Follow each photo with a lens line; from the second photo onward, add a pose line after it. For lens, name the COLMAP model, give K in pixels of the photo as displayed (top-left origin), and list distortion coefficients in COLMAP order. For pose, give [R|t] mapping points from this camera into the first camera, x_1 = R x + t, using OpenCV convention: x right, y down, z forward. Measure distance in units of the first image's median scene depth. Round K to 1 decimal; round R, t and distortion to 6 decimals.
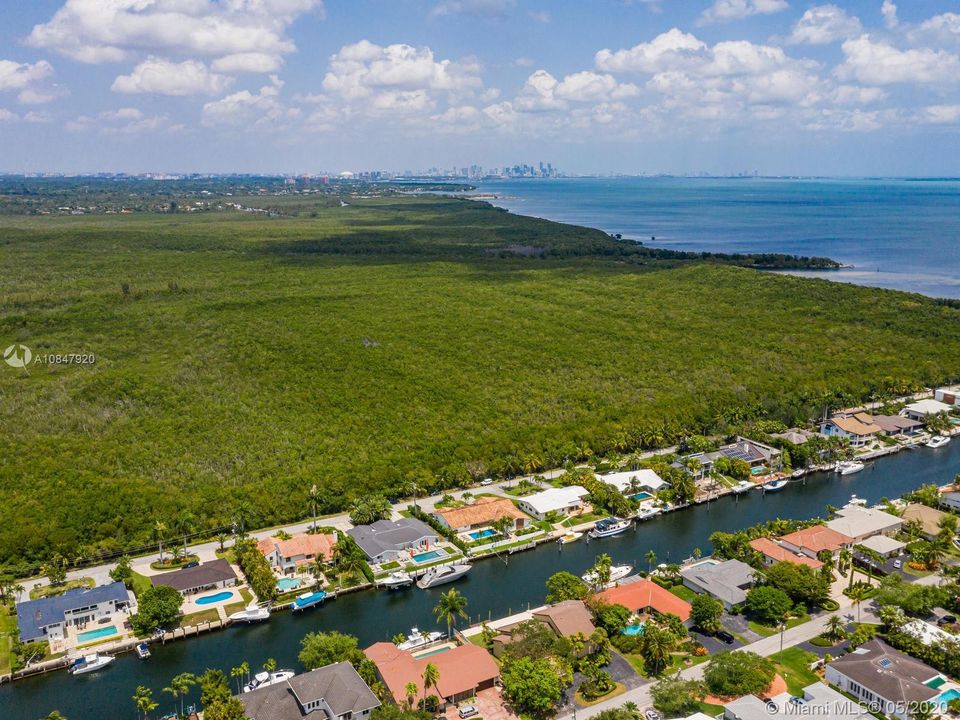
lens RADIAL K [[846.0, 0, 480.0], [0, 846.0, 360.0], [0, 0, 1]] dist [-0.000035, 0.000422]
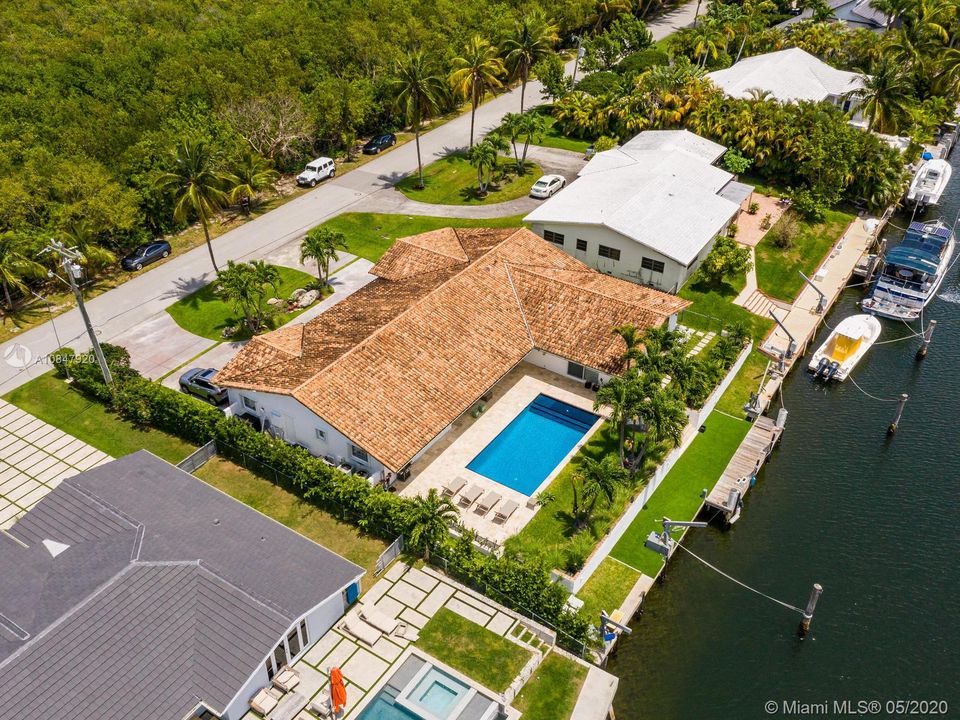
lens RADIAL K [[885.8, 0, 446.8], [0, 885.8, 378.4], [0, 0, 1]] dist [-0.005527, 0.023410]
pose [[0.907733, -0.249103, 0.337591, -0.075371], [0.096314, 0.906893, 0.410207, 0.103661], [-0.408343, -0.339844, 0.847209, 0.809553]]
